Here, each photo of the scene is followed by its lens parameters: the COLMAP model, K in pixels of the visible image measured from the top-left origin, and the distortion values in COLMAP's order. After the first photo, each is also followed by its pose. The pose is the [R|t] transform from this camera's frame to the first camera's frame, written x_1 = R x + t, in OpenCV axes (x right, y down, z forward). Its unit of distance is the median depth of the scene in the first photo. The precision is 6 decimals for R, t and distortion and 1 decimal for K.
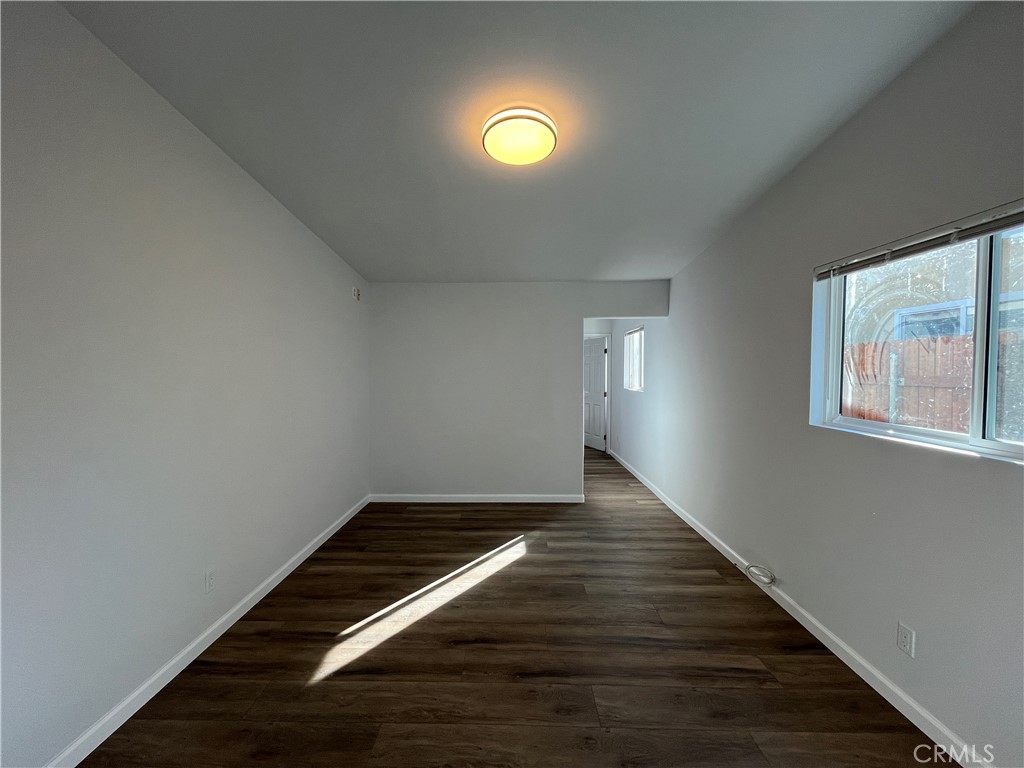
lens RADIAL K [[413.7, 0, 509.7], [0, 413.7, 383.2], [0, 0, 1]] dist [0.000233, 0.000119]
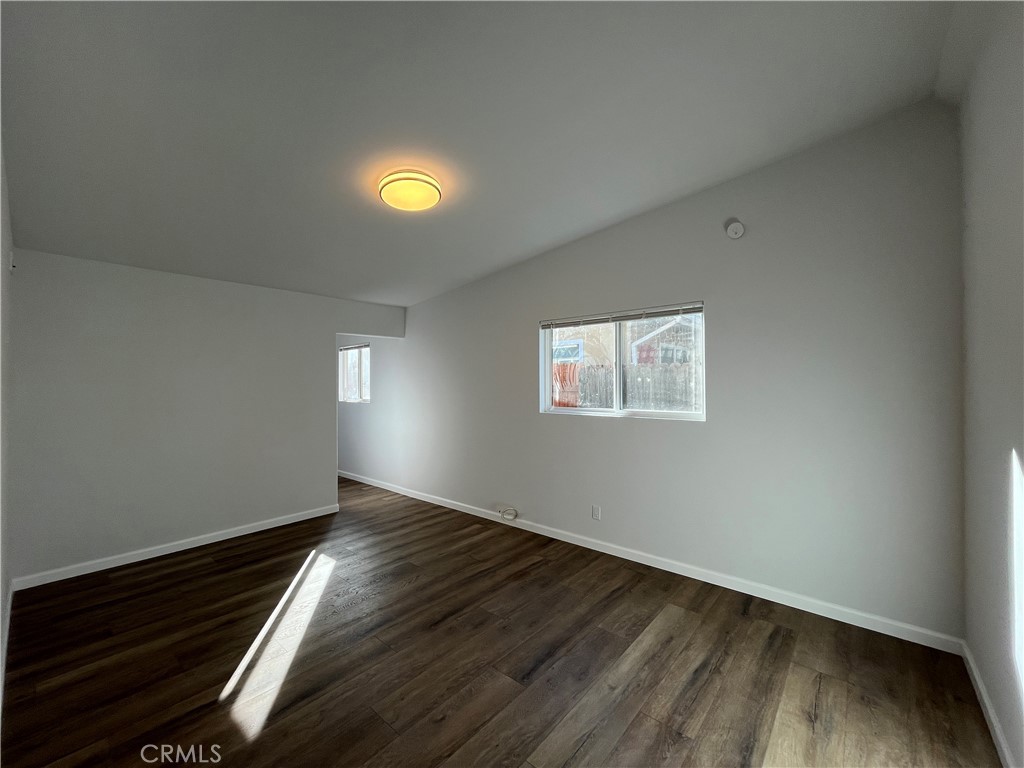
lens RADIAL K [[413.7, 0, 509.7], [0, 413.7, 383.2], [0, 0, 1]] dist [0.000233, 0.000119]
pose [[0.639031, -0.001591, 0.769180, -0.583352], [0.030862, 0.999246, -0.023573, 0.013271], [-0.768562, 0.038802, 0.638598, 0.004718]]
